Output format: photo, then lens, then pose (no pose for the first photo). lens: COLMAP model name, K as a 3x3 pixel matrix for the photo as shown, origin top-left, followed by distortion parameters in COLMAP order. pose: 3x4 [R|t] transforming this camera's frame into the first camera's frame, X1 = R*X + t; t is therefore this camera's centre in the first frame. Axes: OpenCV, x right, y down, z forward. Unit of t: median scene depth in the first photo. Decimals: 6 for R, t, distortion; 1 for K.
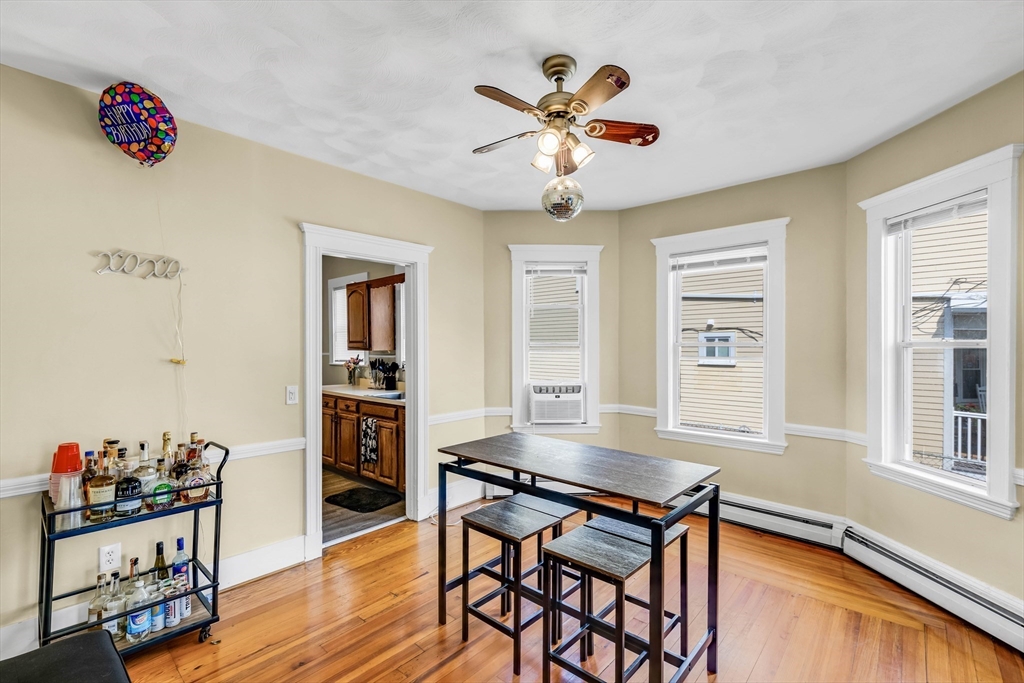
lens RADIAL K [[466.7, 0, 514.2], [0, 466.7, 350.4], [0, 0, 1]] dist [0.001332, 0.000608]
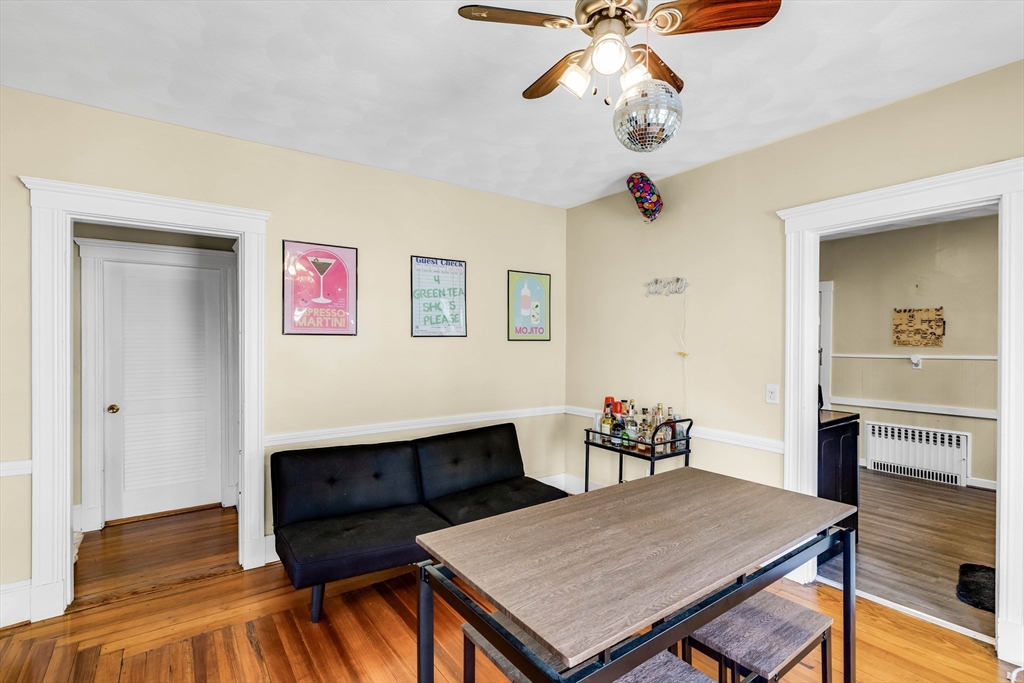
lens RADIAL K [[466.7, 0, 515.3], [0, 466.7, 342.3], [0, 0, 1]] dist [0.001332, 0.000608]
pose [[-0.220142, -0.000892, -0.975467, 0.580700], [-0.008912, 0.999960, 0.001097, -0.006383], [0.975427, 0.008935, -0.220141, 0.696610]]
